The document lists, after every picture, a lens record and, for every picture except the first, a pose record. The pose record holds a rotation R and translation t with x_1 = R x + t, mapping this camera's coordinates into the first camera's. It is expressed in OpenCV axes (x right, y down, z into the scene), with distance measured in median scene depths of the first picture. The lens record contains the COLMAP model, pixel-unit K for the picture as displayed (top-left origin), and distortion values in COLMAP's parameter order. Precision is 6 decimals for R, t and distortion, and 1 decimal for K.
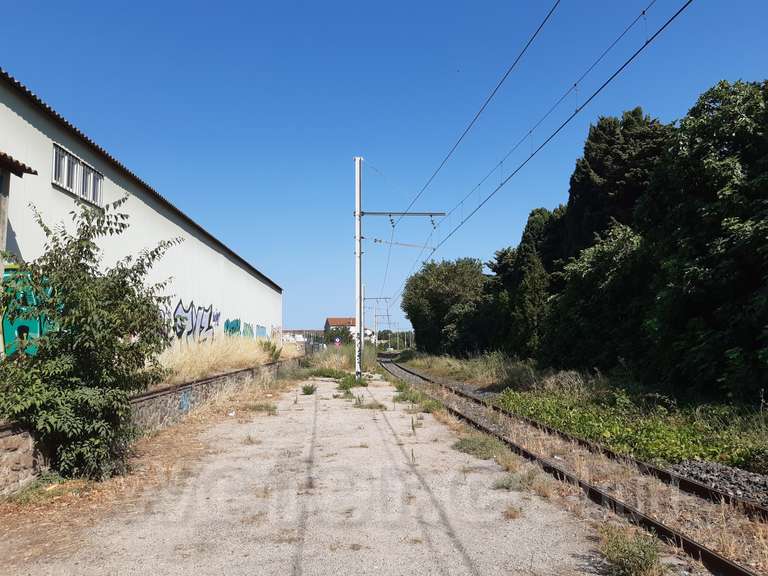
lens RADIAL K [[597.6, 0, 380.8], [0, 597.6, 283.0], [0, 0, 1]] dist [0.100062, -0.184375]
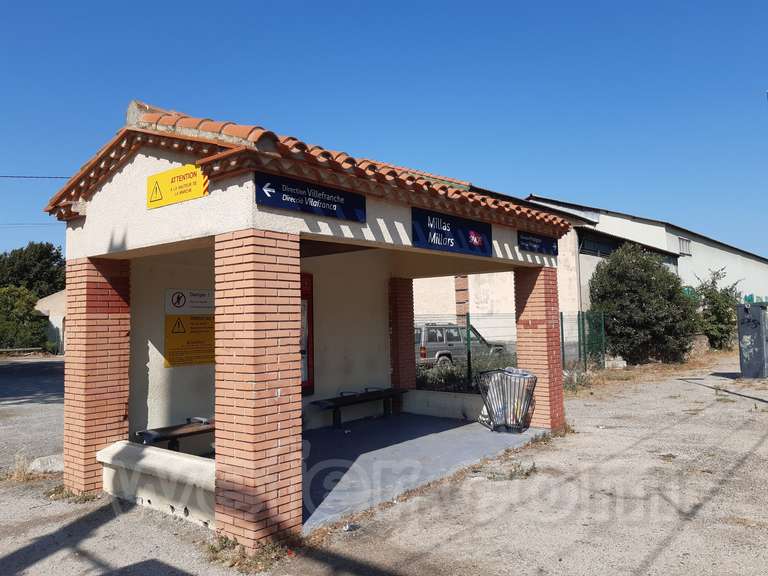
lens RADIAL K [[597.6, 0, 380.8], [0, 597.6, 283.0], [0, 0, 1]] dist [0.100062, -0.184375]
pose [[0.725058, -0.052363, -0.686694, 0.073131], [0.089709, 0.995791, 0.018789, -0.044308], [0.682820, -0.075226, 0.726704, -0.411719]]
